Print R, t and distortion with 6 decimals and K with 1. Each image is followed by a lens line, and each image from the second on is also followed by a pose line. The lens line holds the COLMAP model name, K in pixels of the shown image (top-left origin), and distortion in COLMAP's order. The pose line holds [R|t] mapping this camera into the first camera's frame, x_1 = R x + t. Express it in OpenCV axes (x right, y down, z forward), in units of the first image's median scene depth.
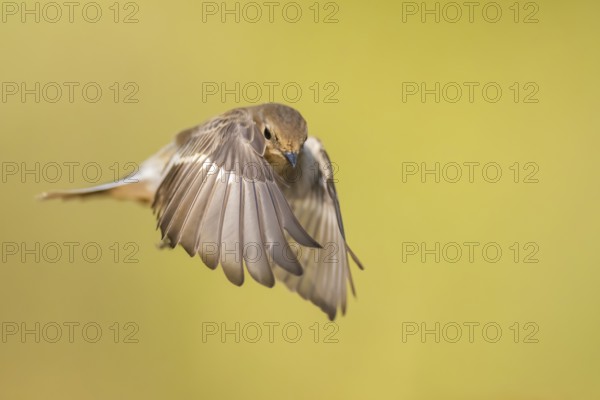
lens RADIAL K [[263.6, 0, 300.0], [0, 263.6, 200.0], [0, 0, 1]] dist [-0.000928, 0.000051]
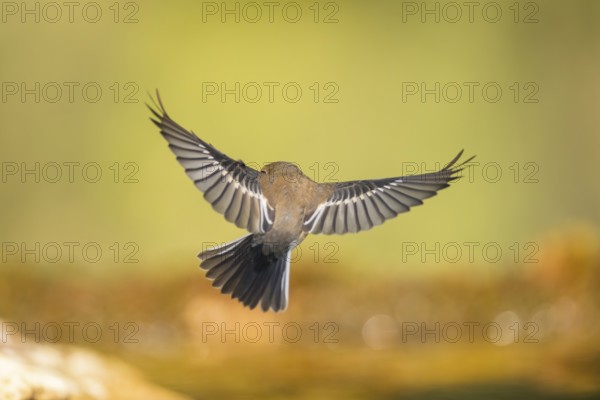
lens RADIAL K [[263.6, 0, 300.0], [0, 263.6, 200.0], [0, 0, 1]] dist [-0.000928, 0.000051]
pose [[1.000000, 0.000151, 0.000166, -0.000077], [-0.000151, 1.000000, 0.000332, 0.910789], [-0.000166, -0.000332, 1.000000, -0.000444]]
